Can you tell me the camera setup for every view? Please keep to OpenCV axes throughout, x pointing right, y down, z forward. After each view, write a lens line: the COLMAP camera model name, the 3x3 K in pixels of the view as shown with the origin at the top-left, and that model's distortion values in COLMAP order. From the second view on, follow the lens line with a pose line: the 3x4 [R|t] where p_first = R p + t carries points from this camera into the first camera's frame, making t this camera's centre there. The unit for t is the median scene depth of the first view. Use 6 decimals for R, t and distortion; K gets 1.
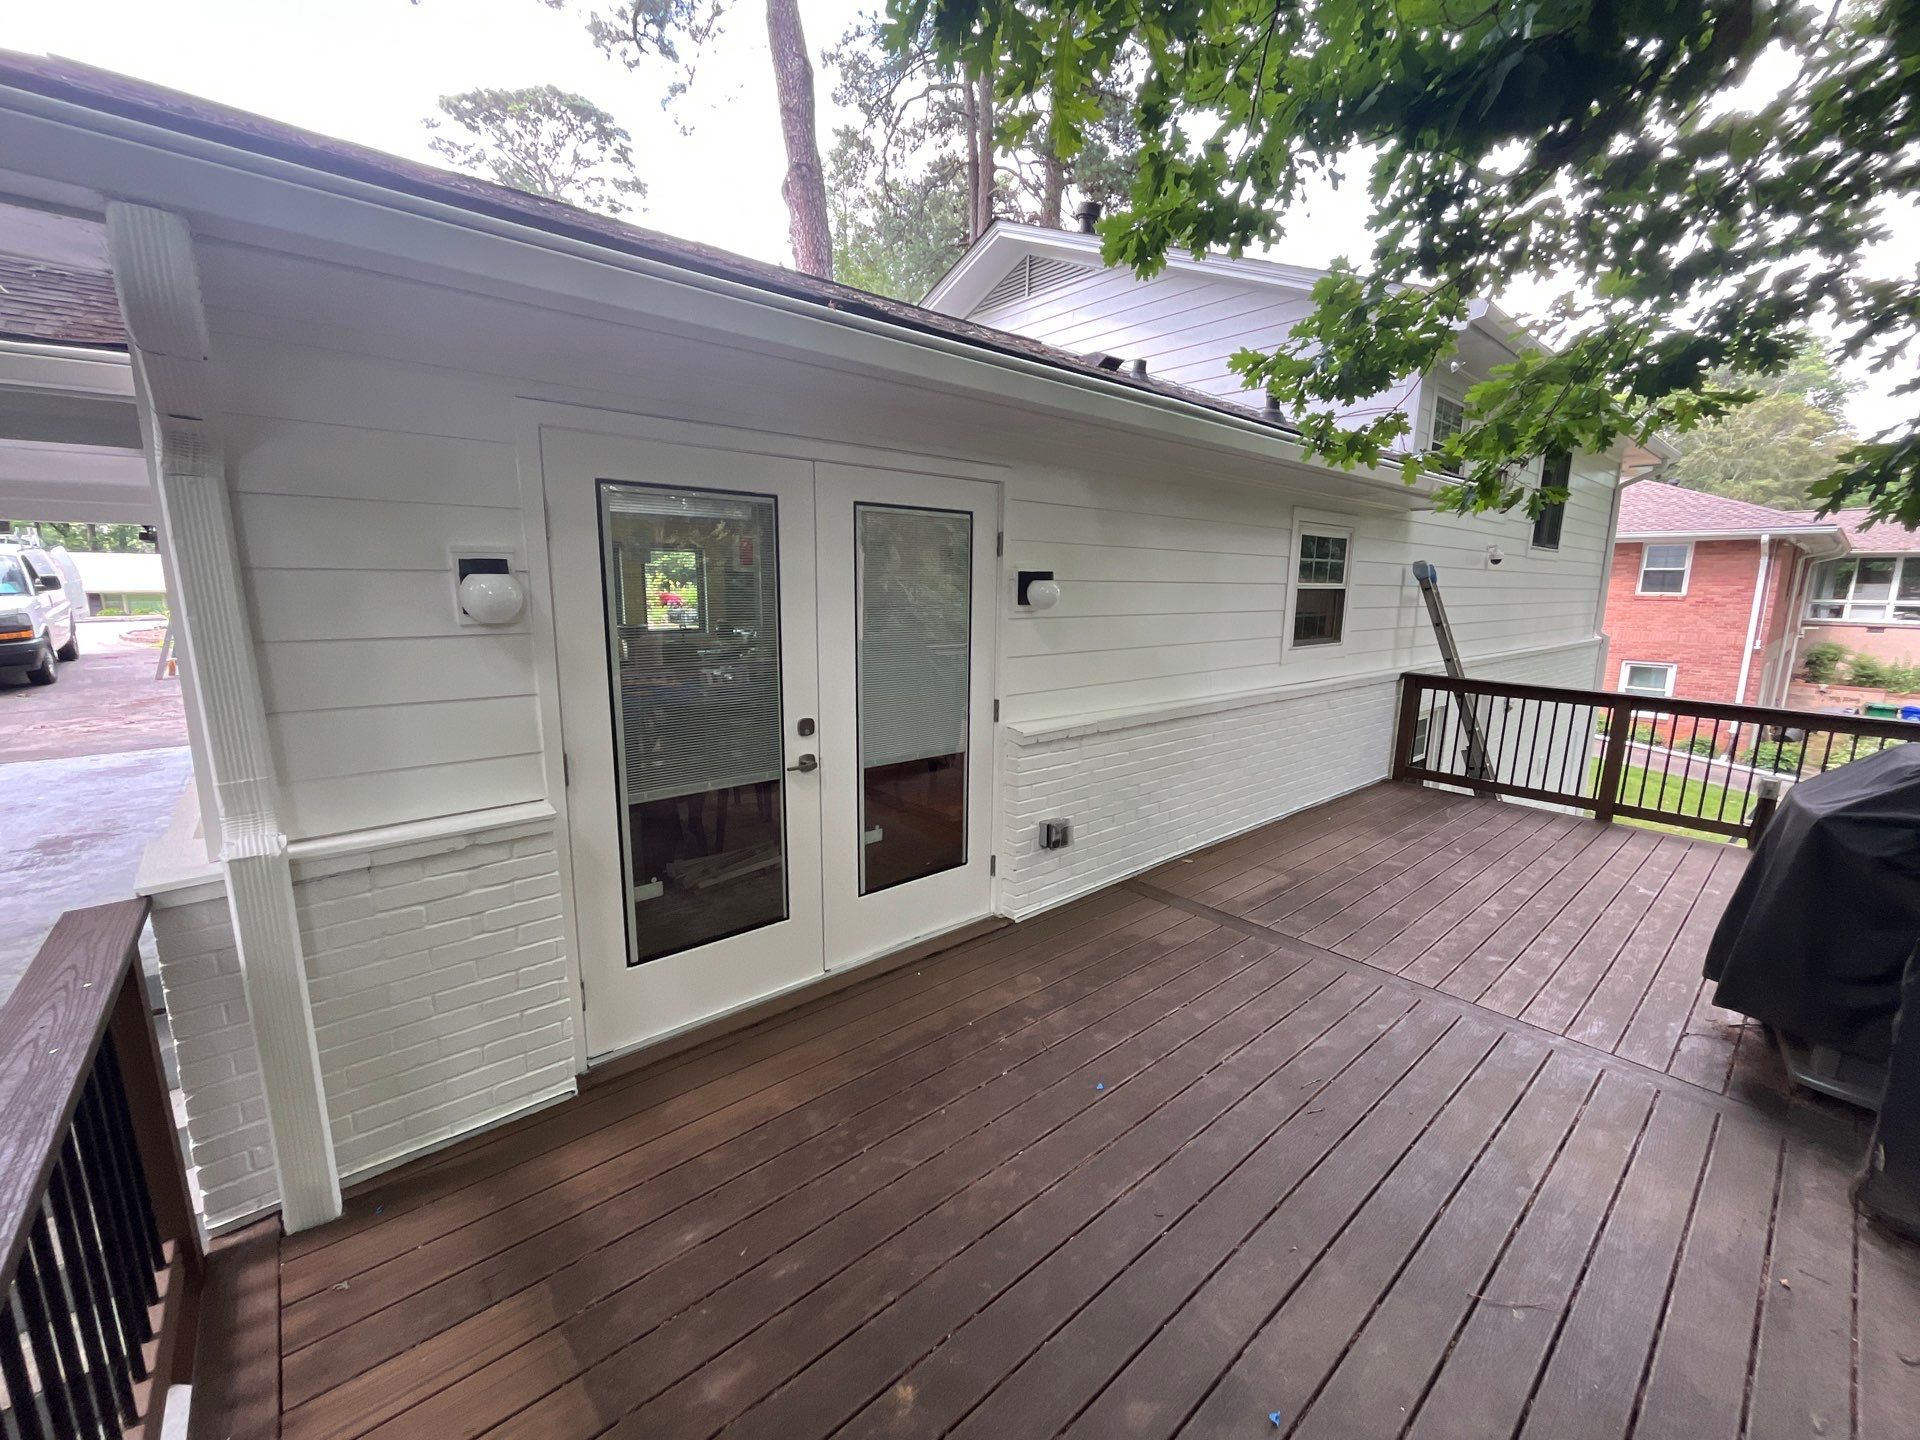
lens RADIAL K [[769.4, 0, 959.3], [0, 769.4, 719.4], [0, 0, 1]] dist [-0.002720, -0.000559]
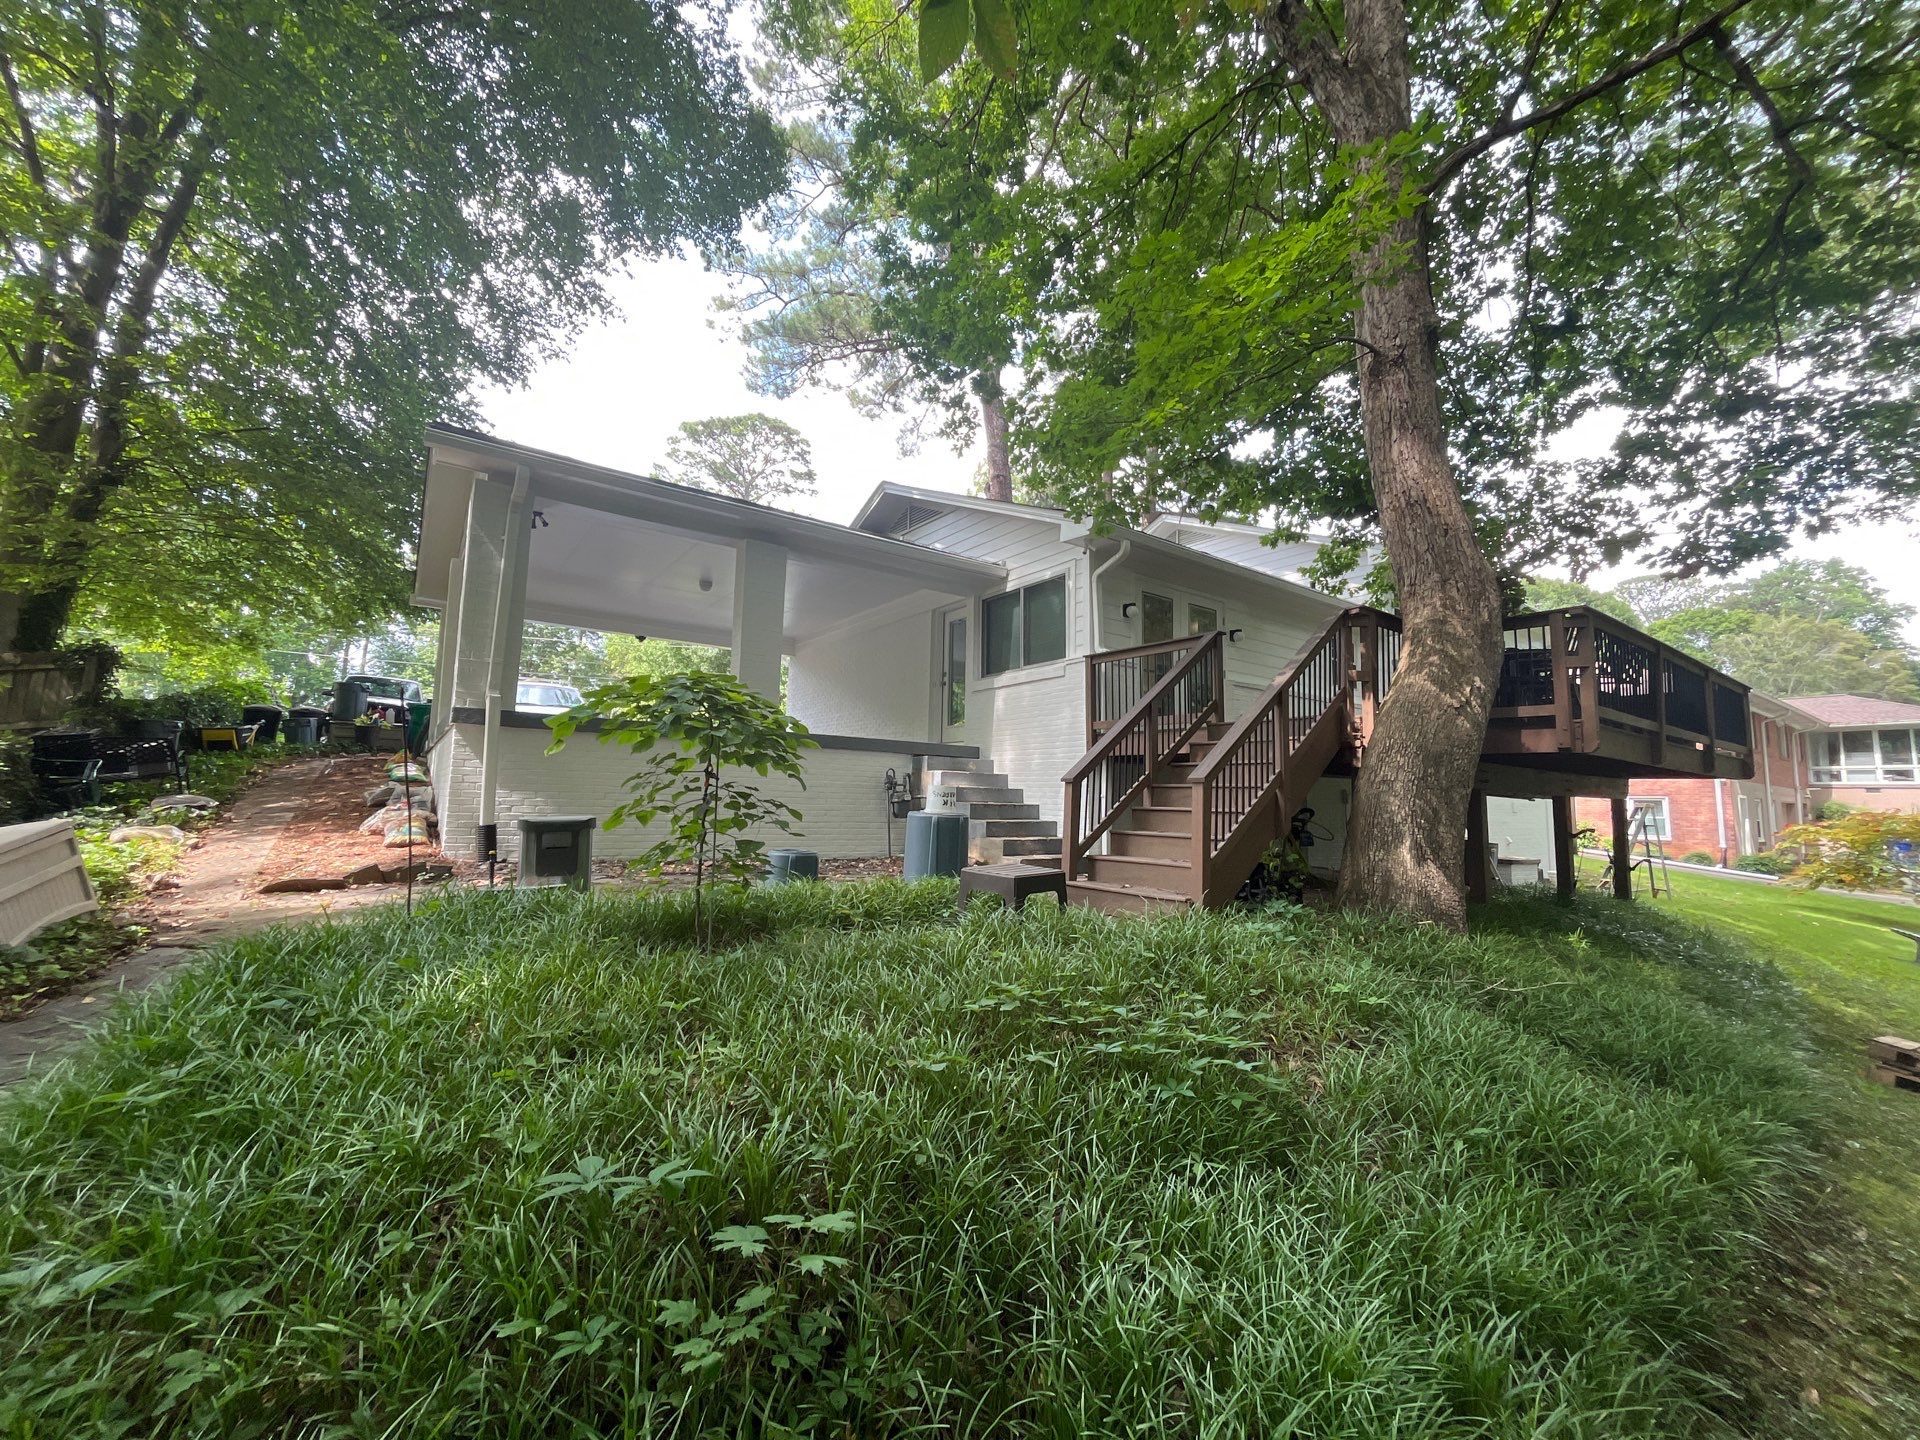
lens RADIAL K [[769.4, 0, 959.3], [0, 769.4, 719.4], [0, 0, 1]] dist [-0.002720, -0.000559]
pose [[0.995955, 0.006031, -0.089646, -0.104523], [-0.030882, 0.959935, -0.278517, 0.148535], [0.084374, 0.280159, 0.956239, -0.278752]]
